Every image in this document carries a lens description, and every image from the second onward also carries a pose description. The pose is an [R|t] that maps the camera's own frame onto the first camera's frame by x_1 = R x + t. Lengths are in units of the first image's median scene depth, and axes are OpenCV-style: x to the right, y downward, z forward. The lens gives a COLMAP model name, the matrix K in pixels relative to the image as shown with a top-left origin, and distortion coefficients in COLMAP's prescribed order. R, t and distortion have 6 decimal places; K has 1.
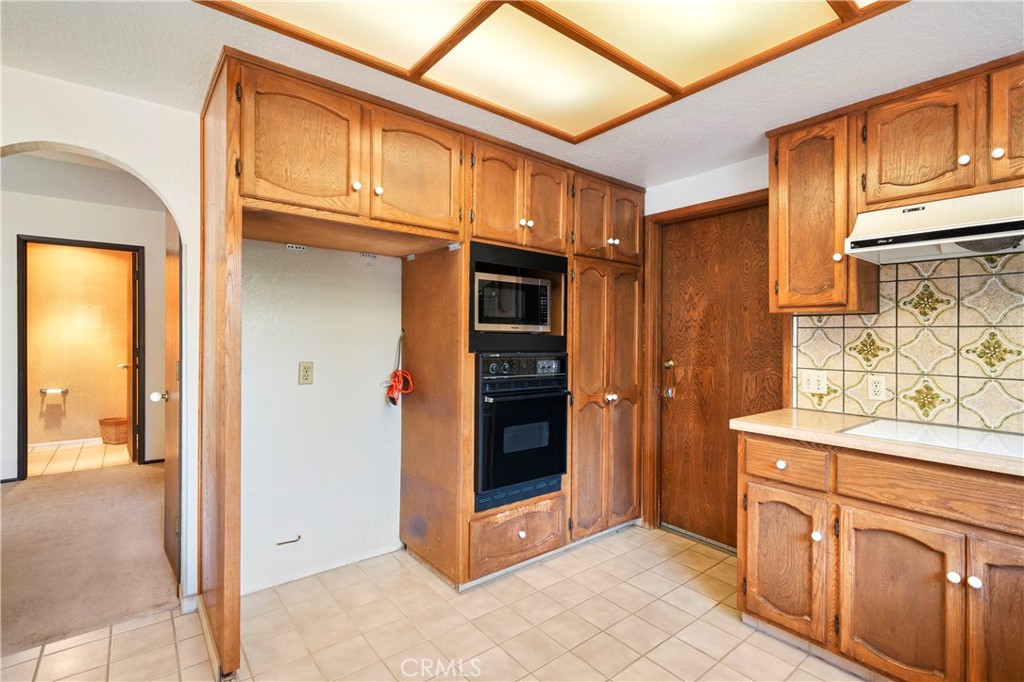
lens RADIAL K [[472.0, 0, 512.0], [0, 472.0, 341.0], [0, 0, 1]] dist [0.001700, 0.000426]
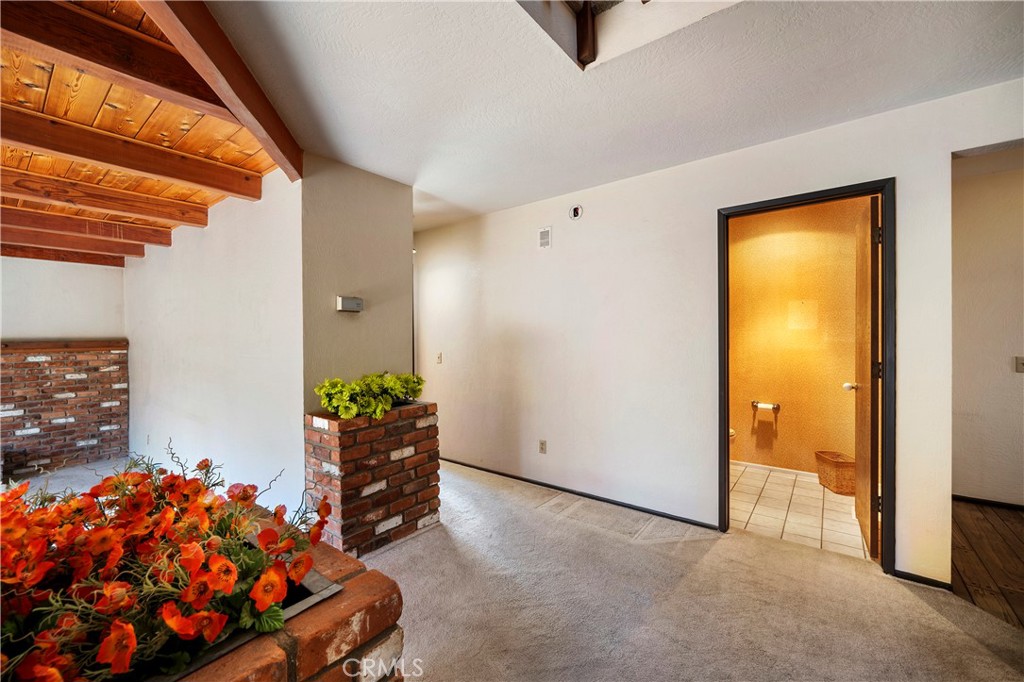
lens RADIAL K [[414.2, 0, 512.0], [0, 414.2, 341.0], [0, 0, 1]] dist [-0.000439, -0.000065]
pose [[0.227013, 0.001948, -0.973890, -0.355202], [0.001353, 0.999996, 0.002315, -0.011618], [0.973891, -0.001843, 0.227009, 0.396357]]
